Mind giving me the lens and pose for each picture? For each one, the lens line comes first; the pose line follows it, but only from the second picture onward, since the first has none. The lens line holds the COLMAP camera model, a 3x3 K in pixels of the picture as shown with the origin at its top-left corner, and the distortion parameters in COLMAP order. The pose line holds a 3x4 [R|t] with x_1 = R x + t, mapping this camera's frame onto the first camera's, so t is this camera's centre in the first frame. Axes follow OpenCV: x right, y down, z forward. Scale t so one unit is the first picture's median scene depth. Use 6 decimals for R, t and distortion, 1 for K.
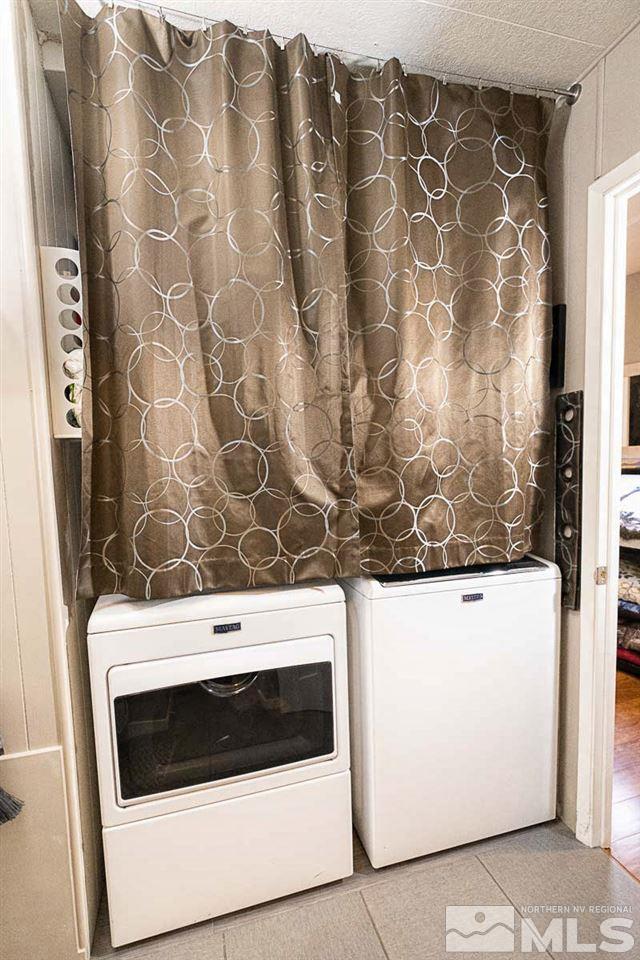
lens RADIAL K [[418.7, 0, 319.7], [0, 418.7, 487.4], [0, 0, 1]] dist [0.002113, 0.000069]
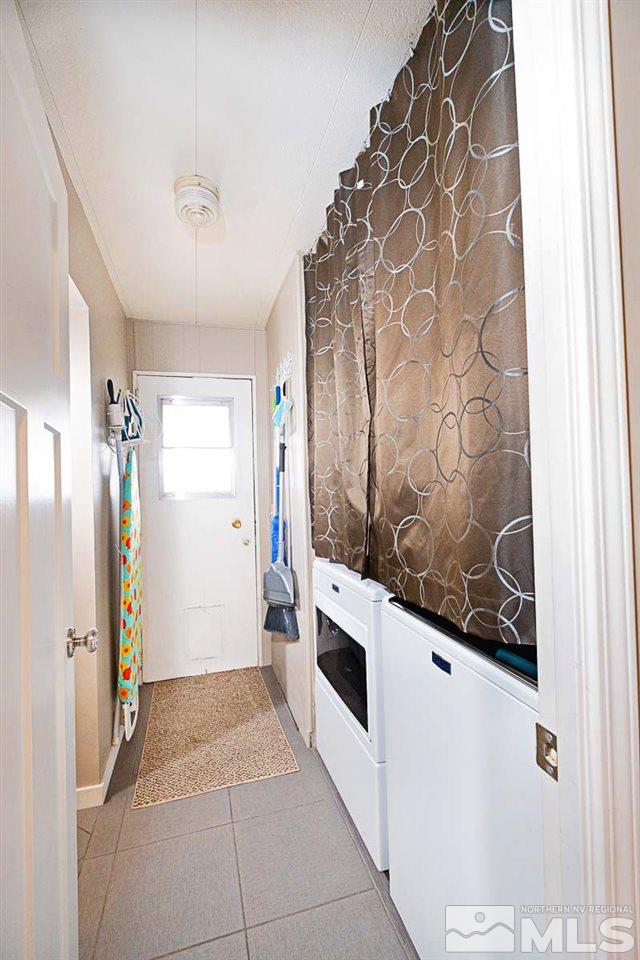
lens RADIAL K [[418.7, 0, 318.9], [0, 418.7, 479.3], [0, 0, 1]] dist [0.002113, 0.000069]
pose [[0.026199, 0.004643, -0.999646, 1.126053], [-0.048978, 0.998794, 0.003355, -0.049607], [0.998456, 0.048873, 0.026395, 0.775548]]
